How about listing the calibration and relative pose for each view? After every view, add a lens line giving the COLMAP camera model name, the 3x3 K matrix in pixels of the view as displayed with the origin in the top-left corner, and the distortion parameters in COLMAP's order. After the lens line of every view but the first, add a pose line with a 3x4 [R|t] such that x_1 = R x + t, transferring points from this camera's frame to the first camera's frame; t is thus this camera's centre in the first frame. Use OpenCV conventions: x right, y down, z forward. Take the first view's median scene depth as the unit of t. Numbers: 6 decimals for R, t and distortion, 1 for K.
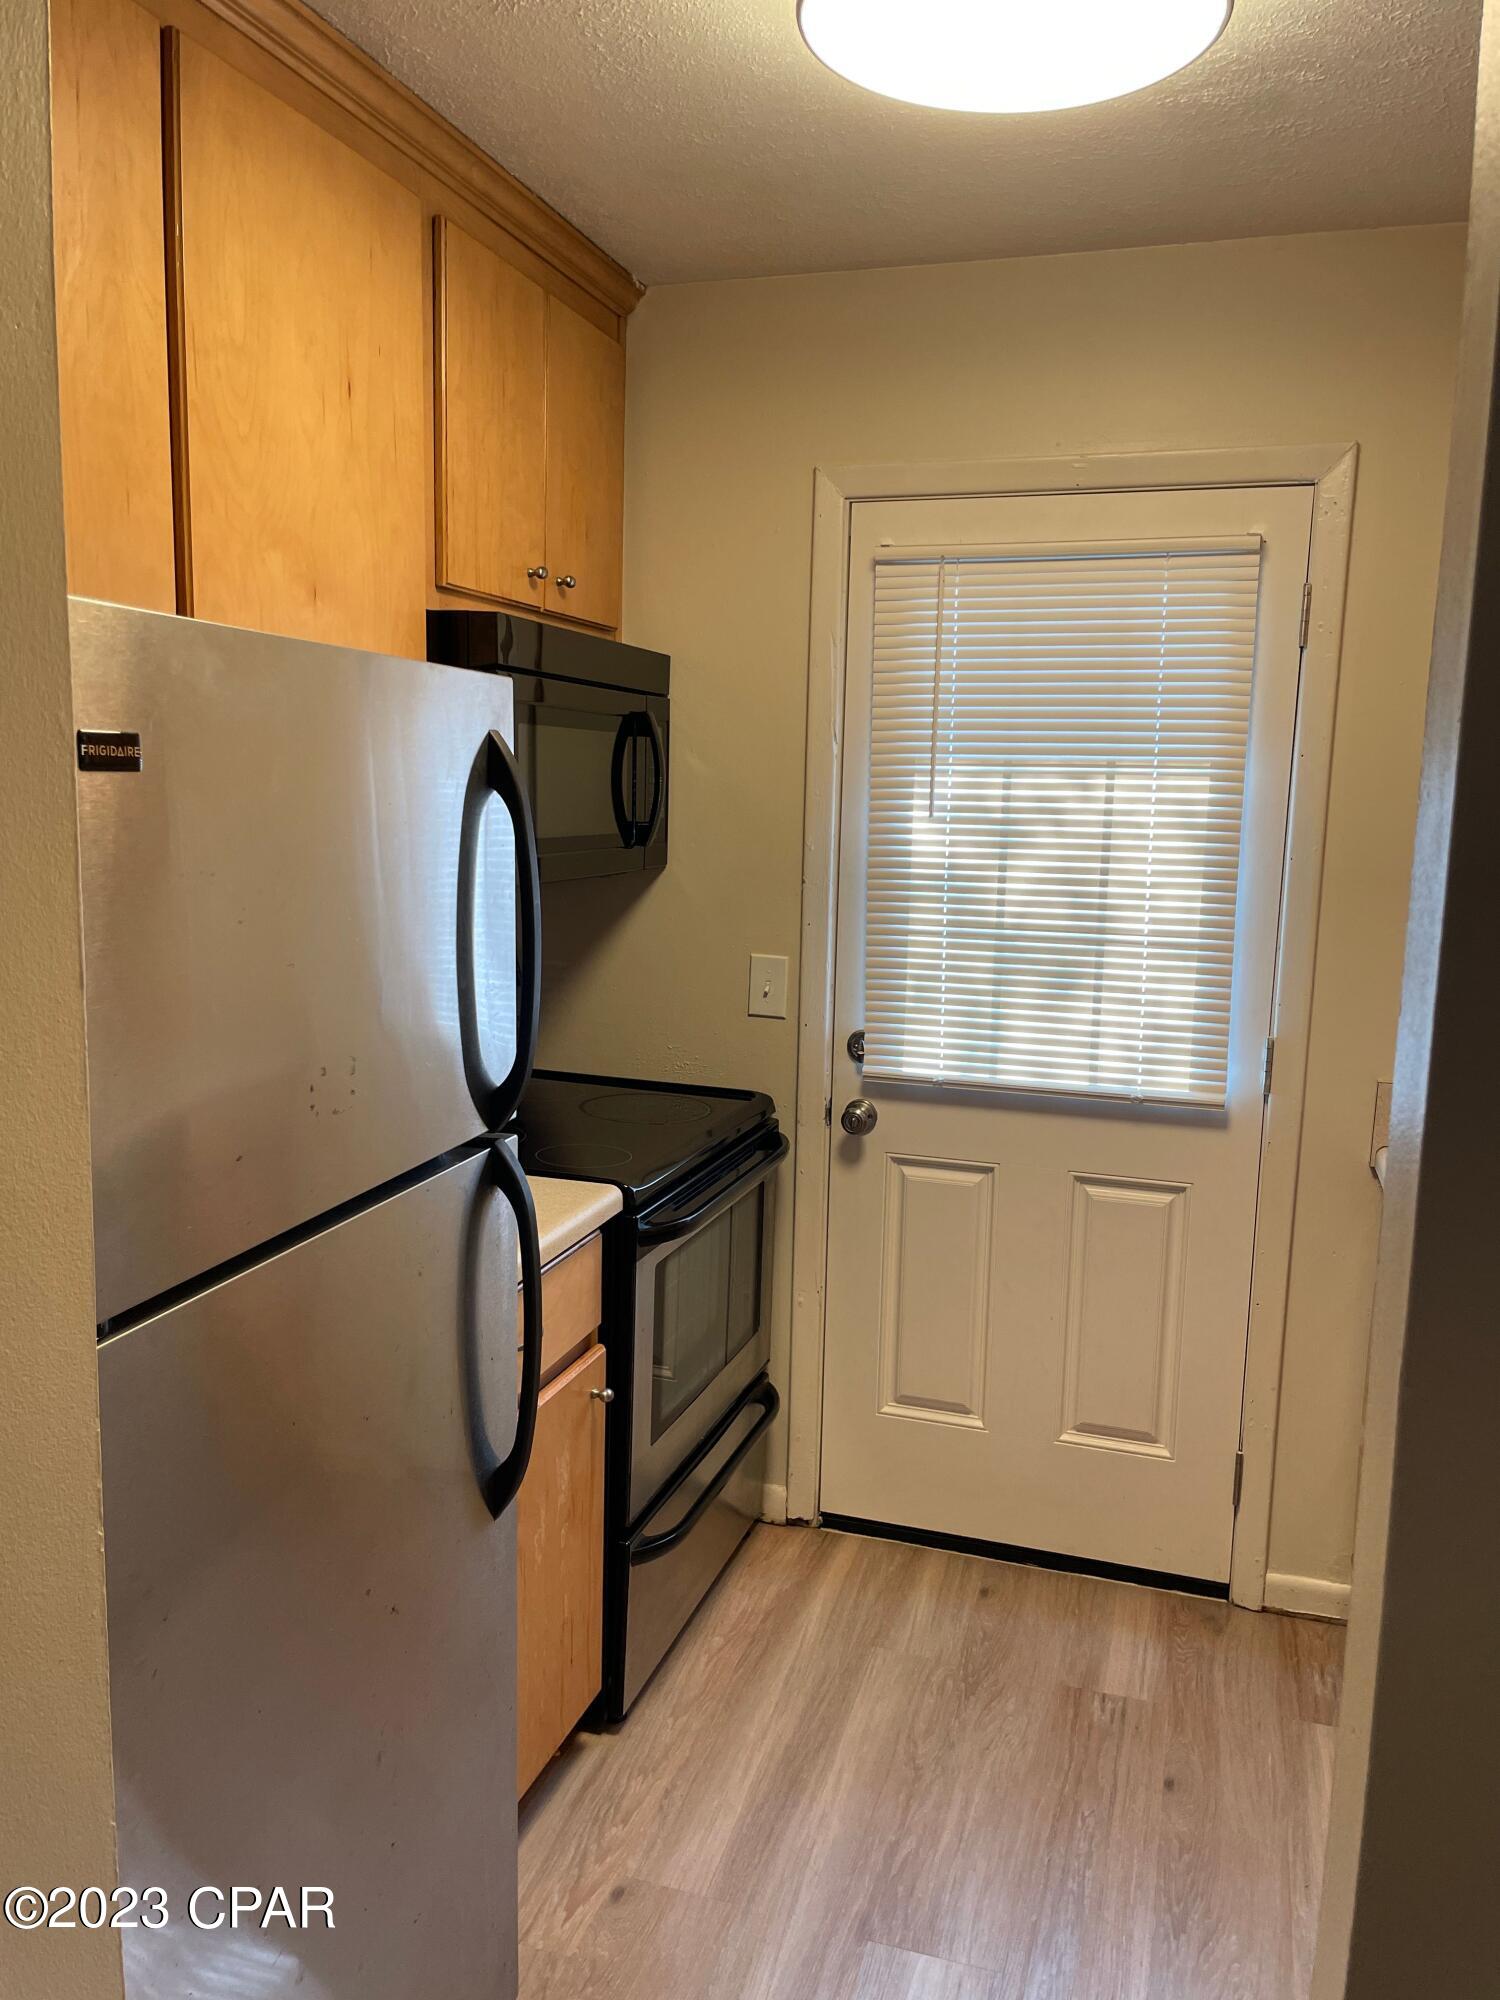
lens RADIAL K [[1534.0, 0, 729.6], [0, 1534.0, 1004.8], [0, 0, 1]] dist [0.069512, -0.094179]
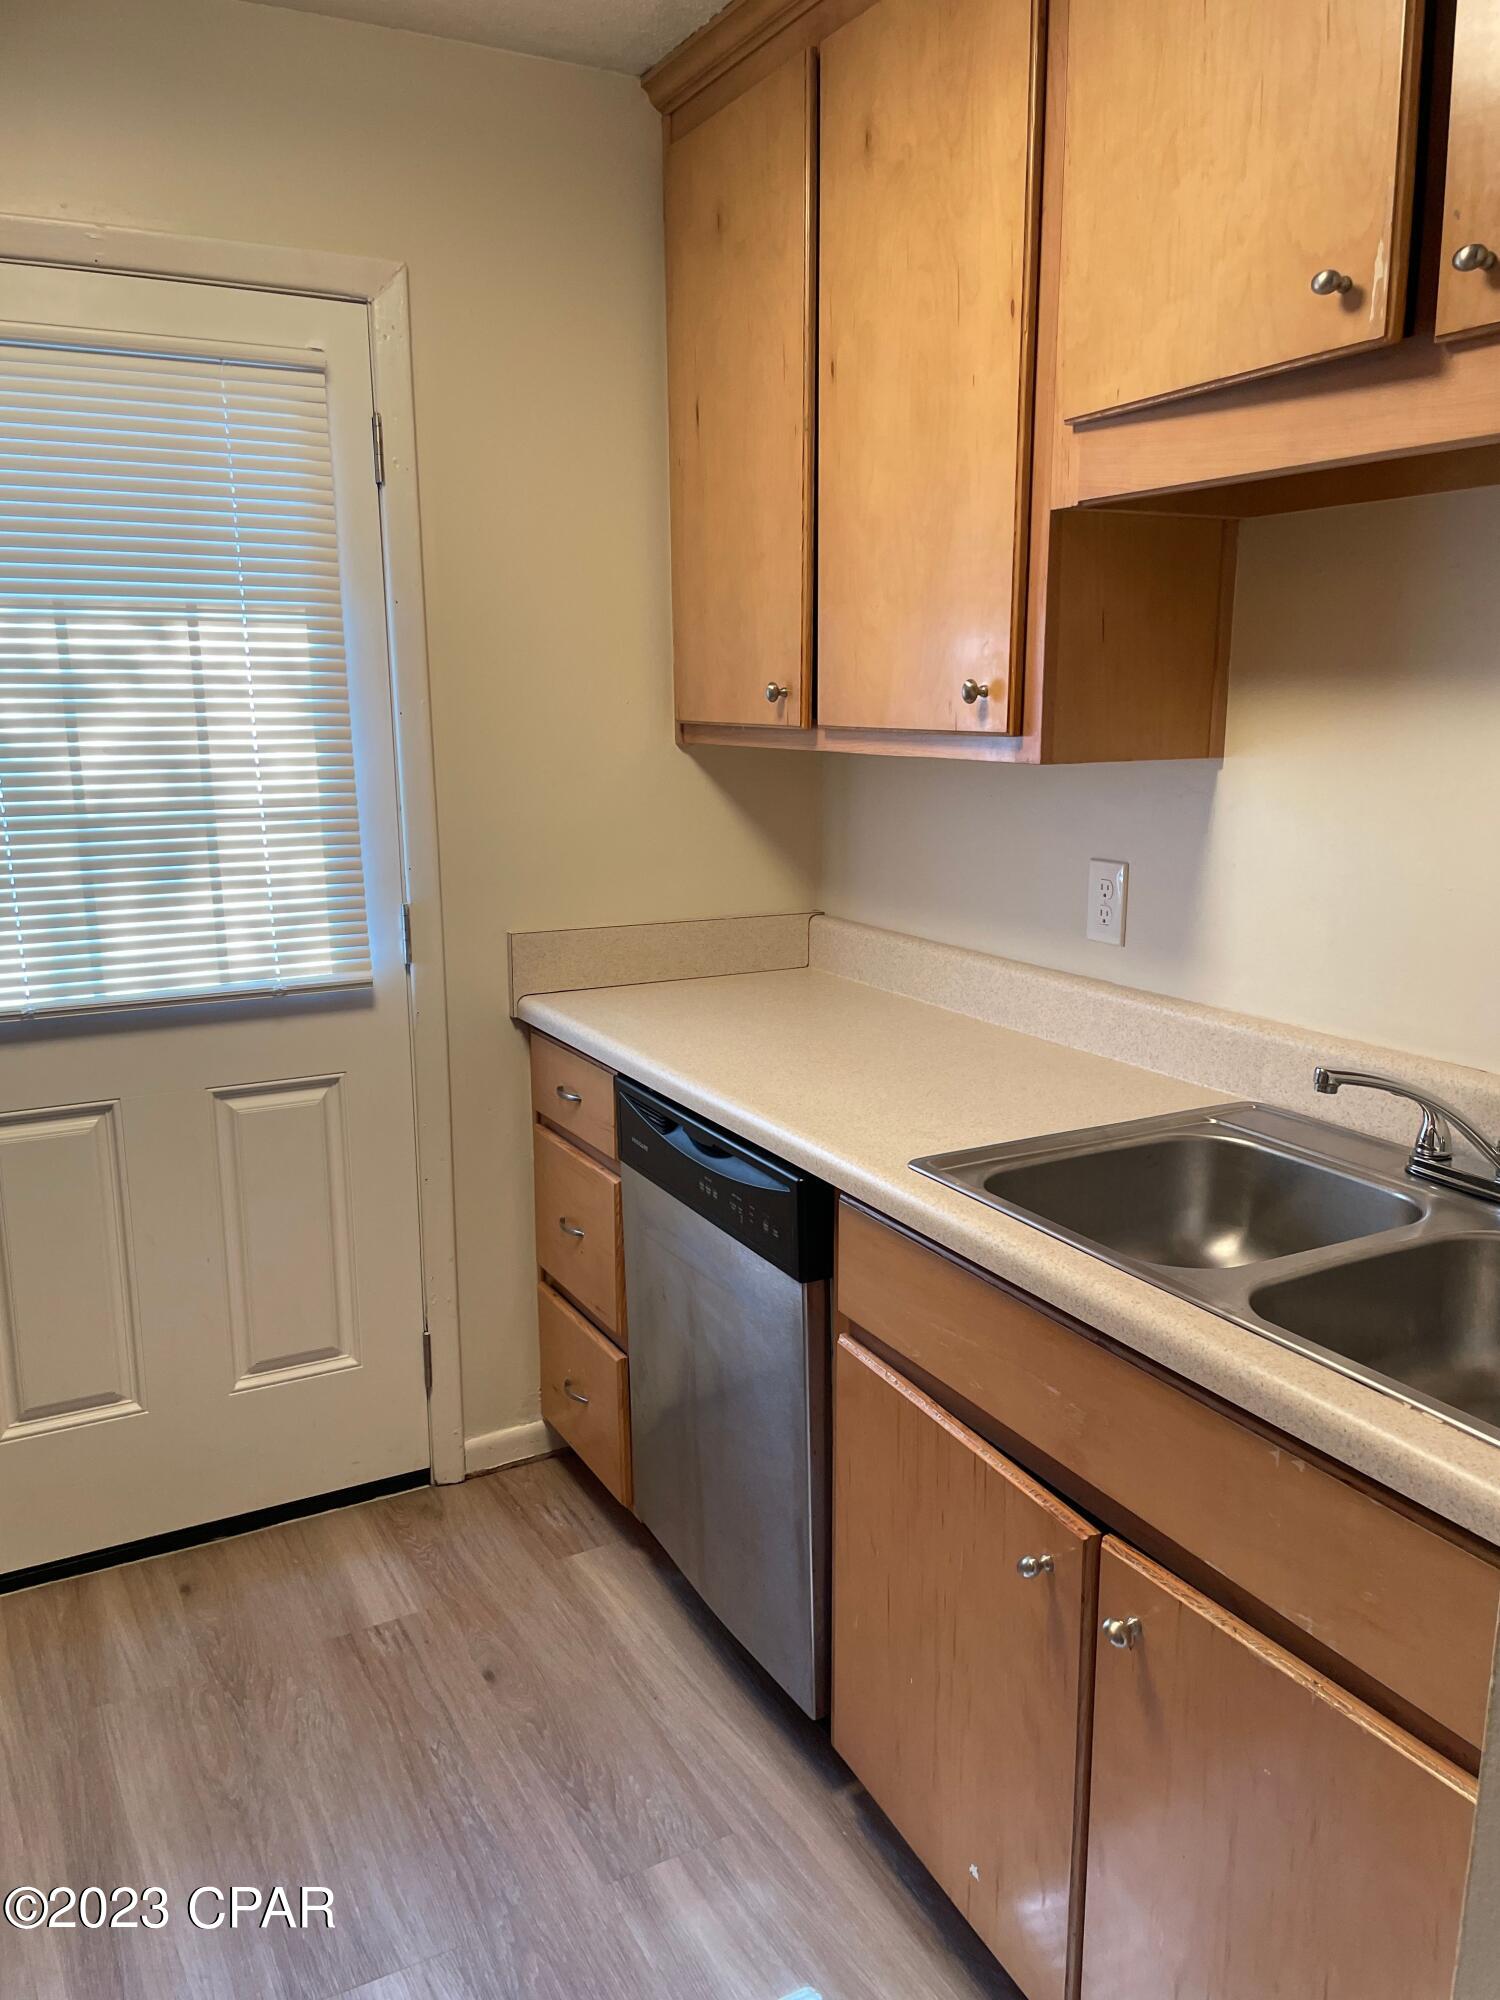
lens RADIAL K [[1534.0, 0, 801.7], [0, 1534.0, 1013.3], [0, 0, 1]] dist [0.069512, -0.094179]
pose [[0.675854, -0.173238, 0.716387, -0.176367], [0.123780, 0.984858, 0.121383, 0.002434], [-0.726567, 0.006638, 0.687063, 0.166680]]
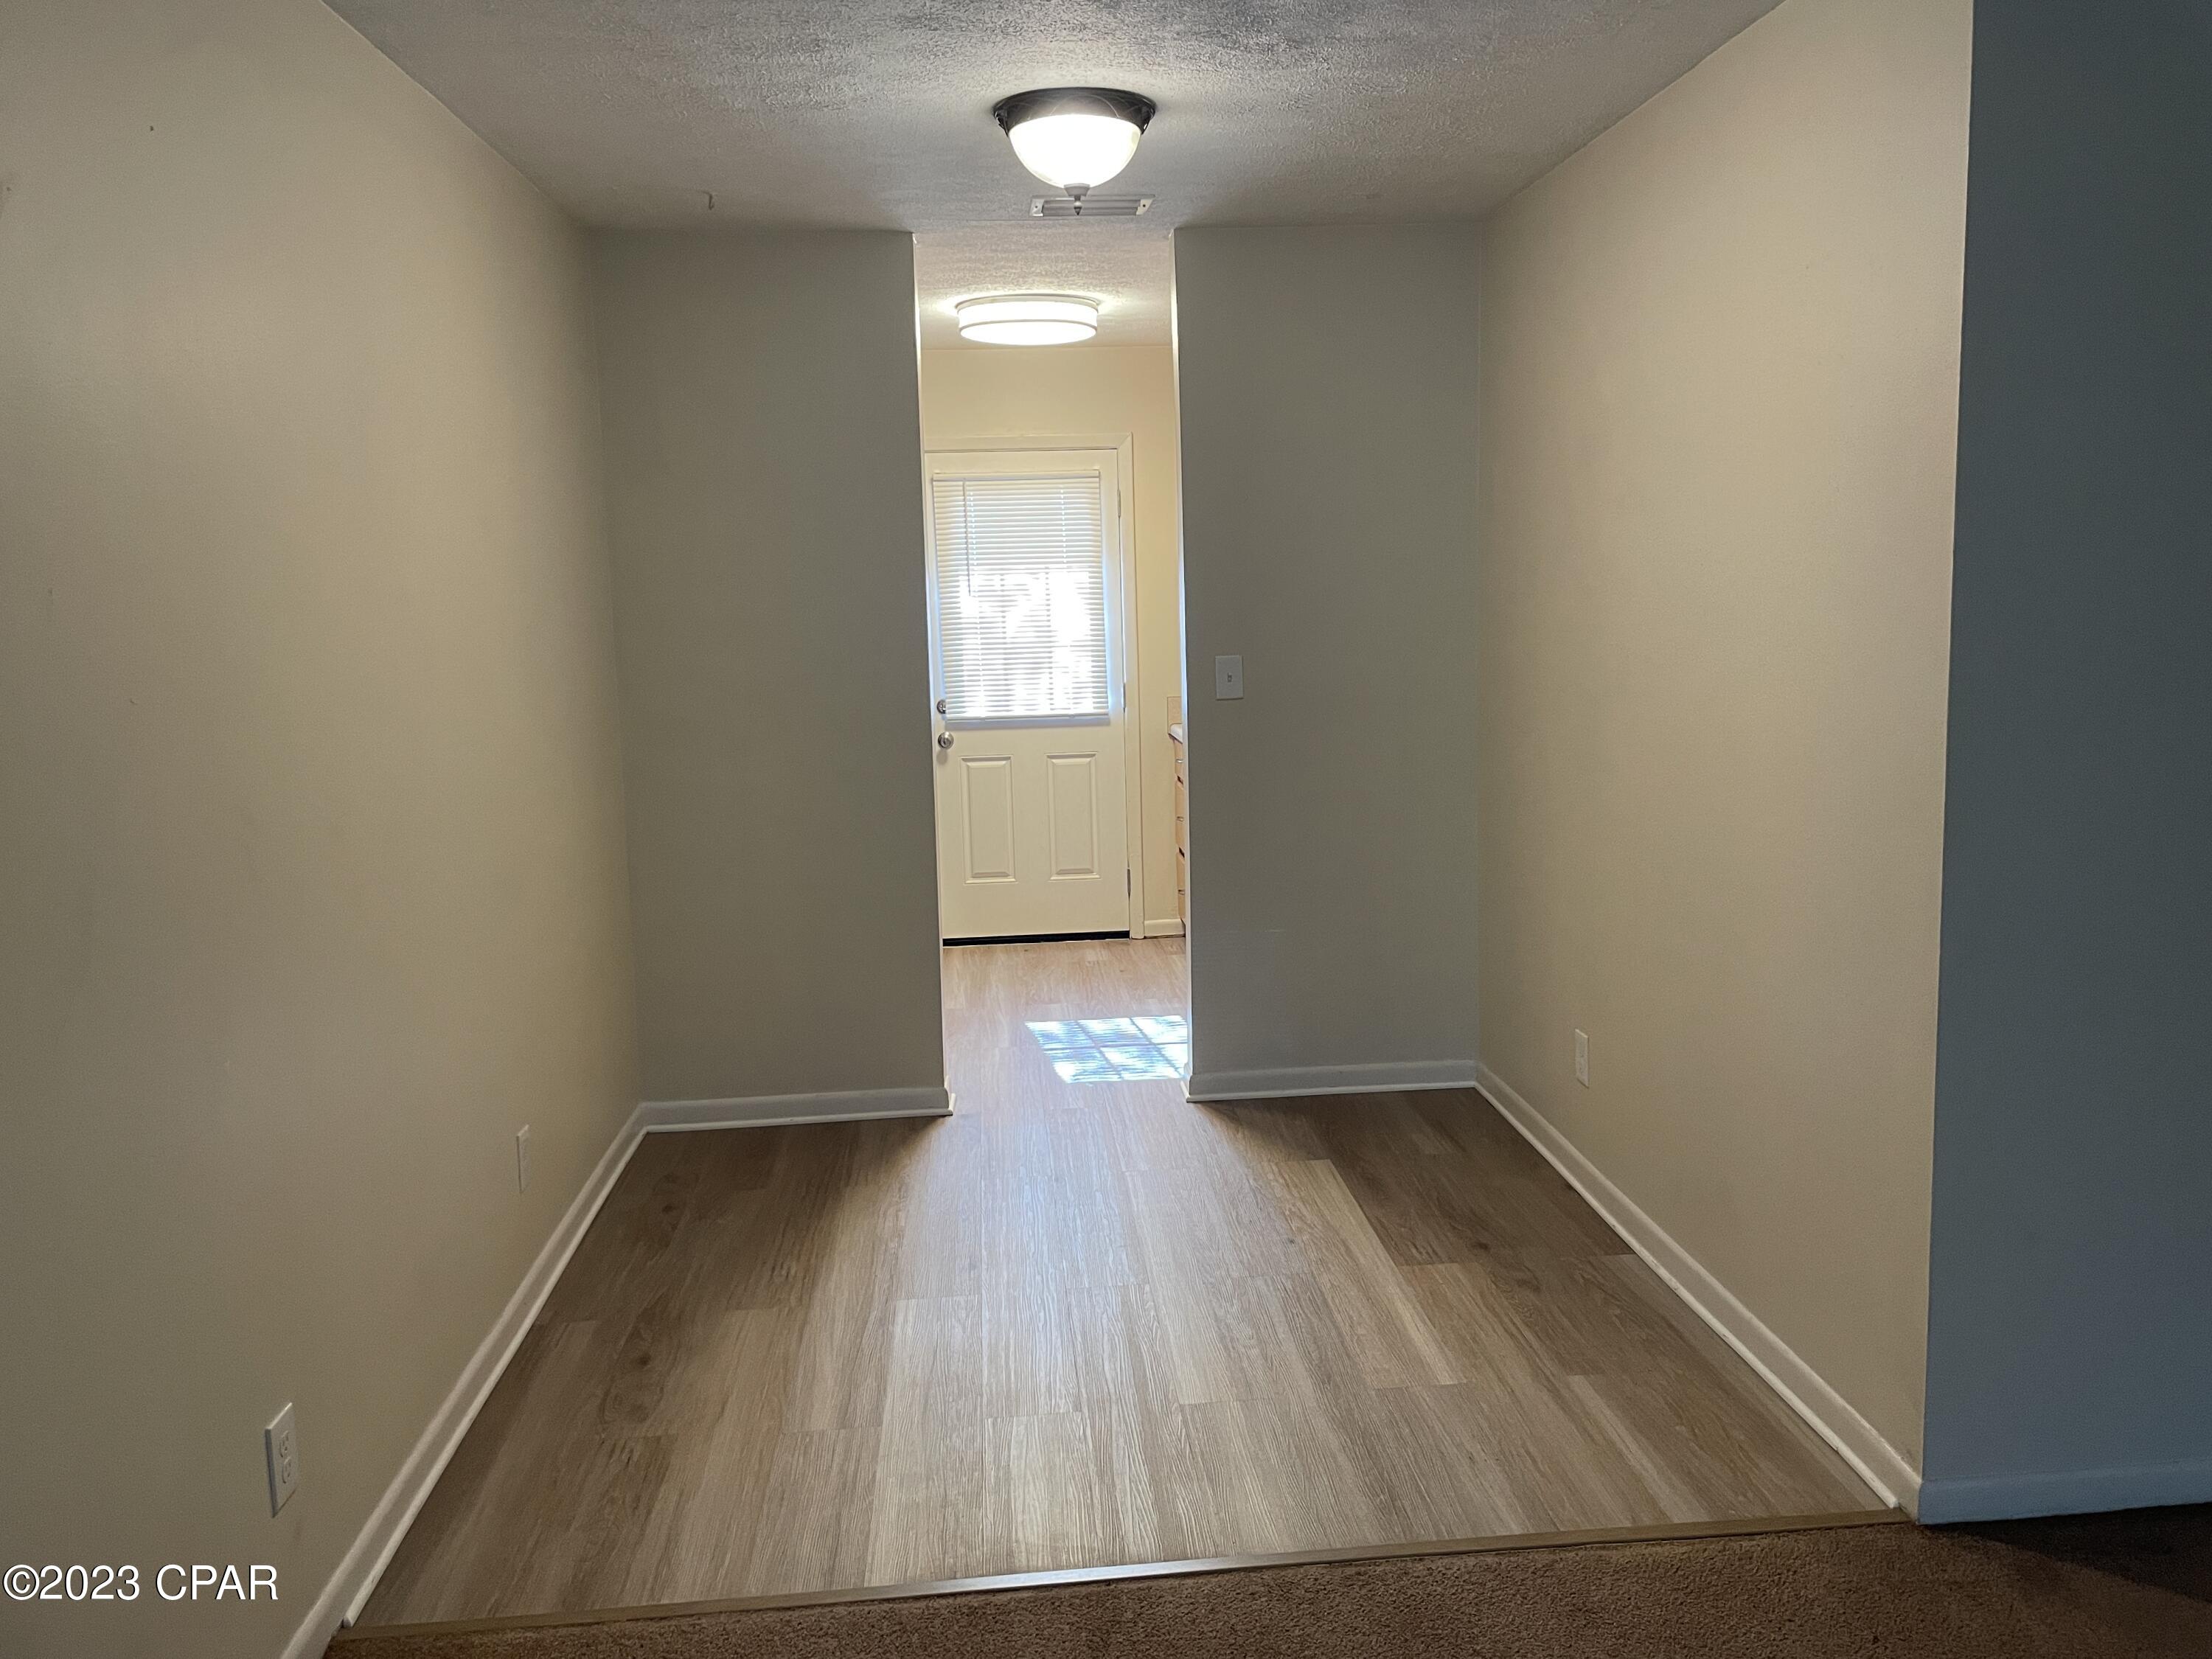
lens RADIAL K [[1696.6, 0, 1105.1], [0, 1696.6, 836.4], [0, 0, 1]] dist [0.069512, -0.094179]
pose [[0.921127, -0.094621, 0.377588, -0.656451], [0.105425, 0.994395, -0.007997, 0.266550], [-0.374715, 0.047173, 0.925939, -1.332140]]
